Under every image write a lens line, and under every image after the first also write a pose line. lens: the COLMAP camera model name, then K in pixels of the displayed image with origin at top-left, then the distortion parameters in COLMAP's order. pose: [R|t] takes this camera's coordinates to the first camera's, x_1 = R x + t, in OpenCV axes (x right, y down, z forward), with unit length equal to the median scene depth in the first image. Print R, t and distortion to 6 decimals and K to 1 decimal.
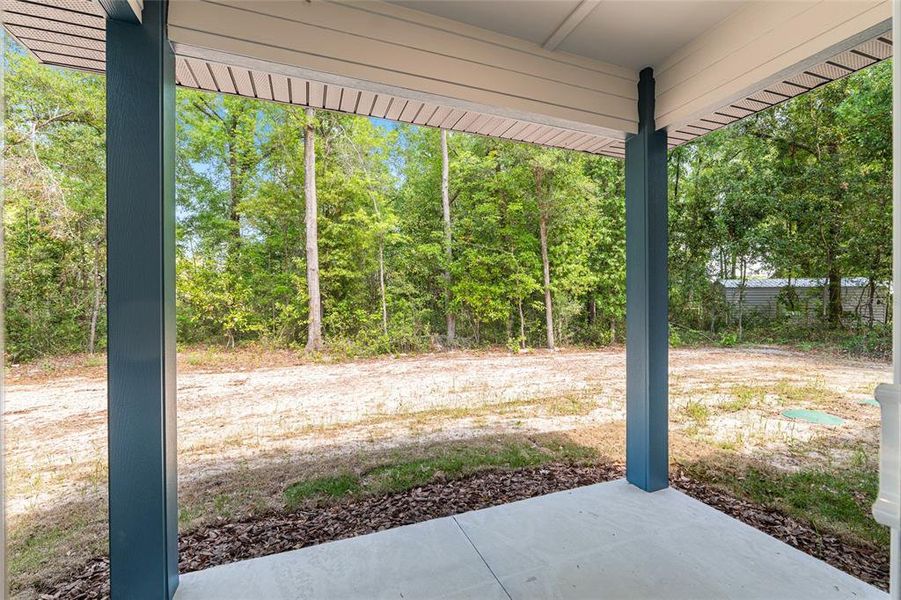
lens RADIAL K [[393.7, 0, 455.6], [0, 393.7, 303.8], [0, 0, 1]] dist [-0.003966, -0.000486]
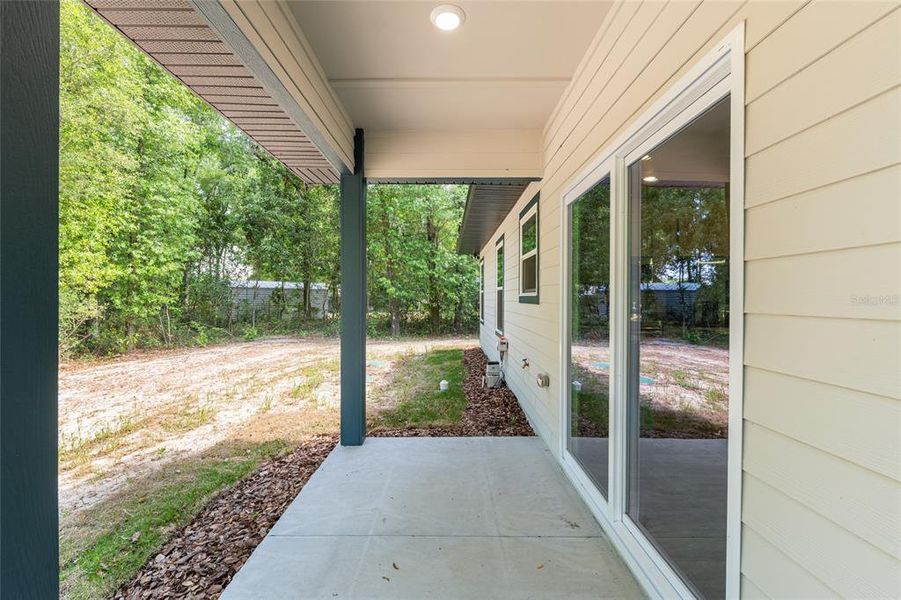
lens RADIAL K [[393.7, 0, 455.6], [0, 393.7, 303.8], [0, 0, 1]] dist [-0.003966, -0.000486]
pose [[0.338083, -0.010368, 0.941059, -0.370673], [0.003914, 0.999946, 0.009610, -0.008908], [-0.941108, 0.000434, 0.338105, 0.135077]]
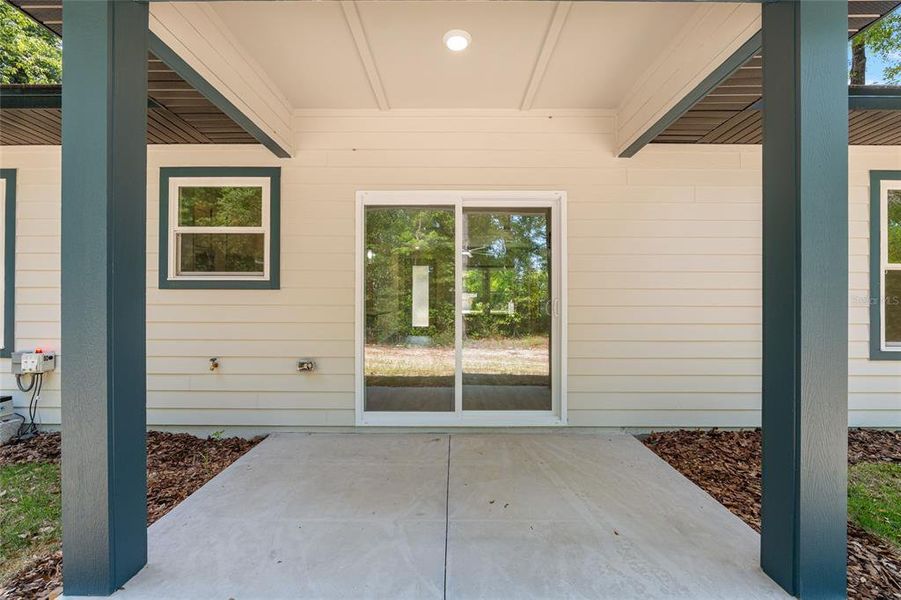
lens RADIAL K [[372.6, 0, 450.5], [0, 372.6, 300.0], [0, 0, 1]] dist [-0.015443, -0.000087]
pose [[-0.937731, 0.003288, 0.347347, -0.111932], [0.004929, 0.999980, 0.003842, 0.018725], [-0.347327, 0.005315, -0.937729, 0.799830]]
